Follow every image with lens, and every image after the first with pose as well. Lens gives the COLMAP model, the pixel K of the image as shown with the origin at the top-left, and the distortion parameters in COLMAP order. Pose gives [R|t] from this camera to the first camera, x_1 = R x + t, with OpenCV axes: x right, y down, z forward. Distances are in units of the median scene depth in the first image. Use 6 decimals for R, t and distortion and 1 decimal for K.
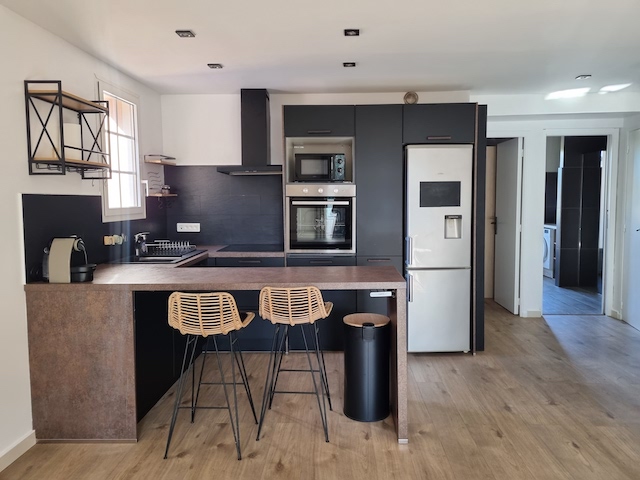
lens RADIAL K [[482.0, 0, 331.1], [0, 482.0, 230.9], [0, 0, 1]] dist [0.052519, -0.018315]
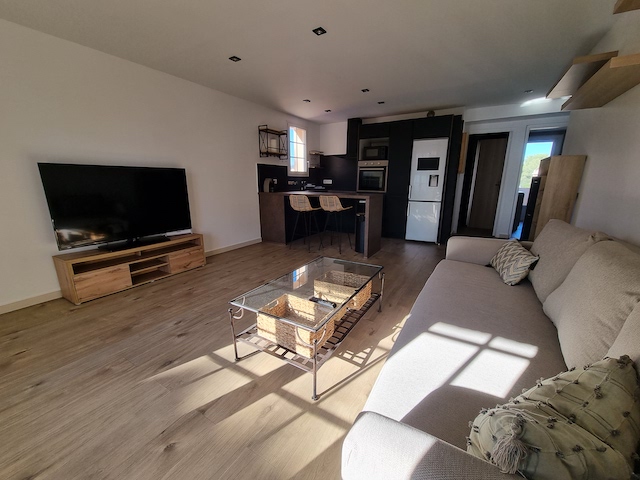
lens RADIAL K [[261.7, 0, 315.9], [0, 261.7, 245.2], [0, 0, 1]] dist [-0.002064, -0.000053]
pose [[0.860264, 0.131923, -0.492485, 0.405407], [-0.044548, 0.981699, 0.185154, 0.076641], [0.507898, -0.137343, 0.850398, -0.221915]]
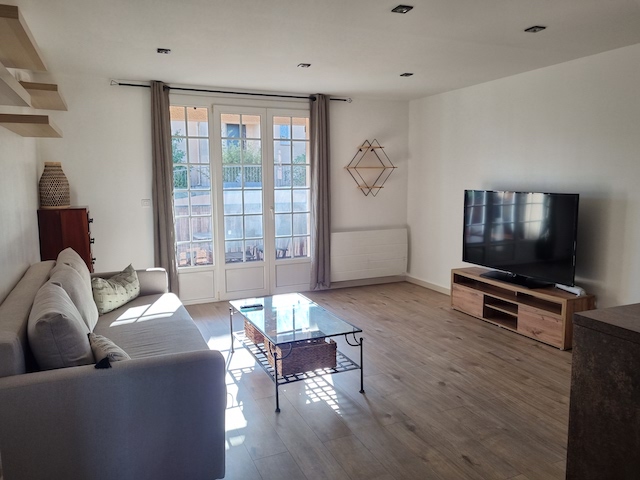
lens RADIAL K [[482.0, 0, 324.2], [0, 482.0, 231.4], [0, 0, 1]] dist [0.052519, -0.018315]
pose [[-0.902680, 0.062230, -0.425788, 0.496551], [-0.019077, 0.982728, 0.184071, -0.083729], [0.429888, 0.174280, -0.885902, 0.942069]]
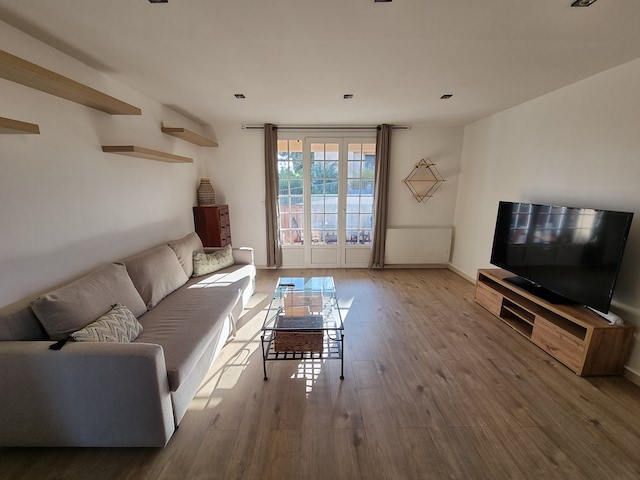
lens RADIAL K [[261.7, 0, 318.1], [0, 261.7, 243.8], [0, 0, 1]] dist [-0.002064, -0.000053]
pose [[-0.999504, 0.014663, -0.027874, 0.175685], [0.005996, 0.957419, 0.288641, -0.068875], [0.030919, 0.288330, -0.957032, 0.713539]]
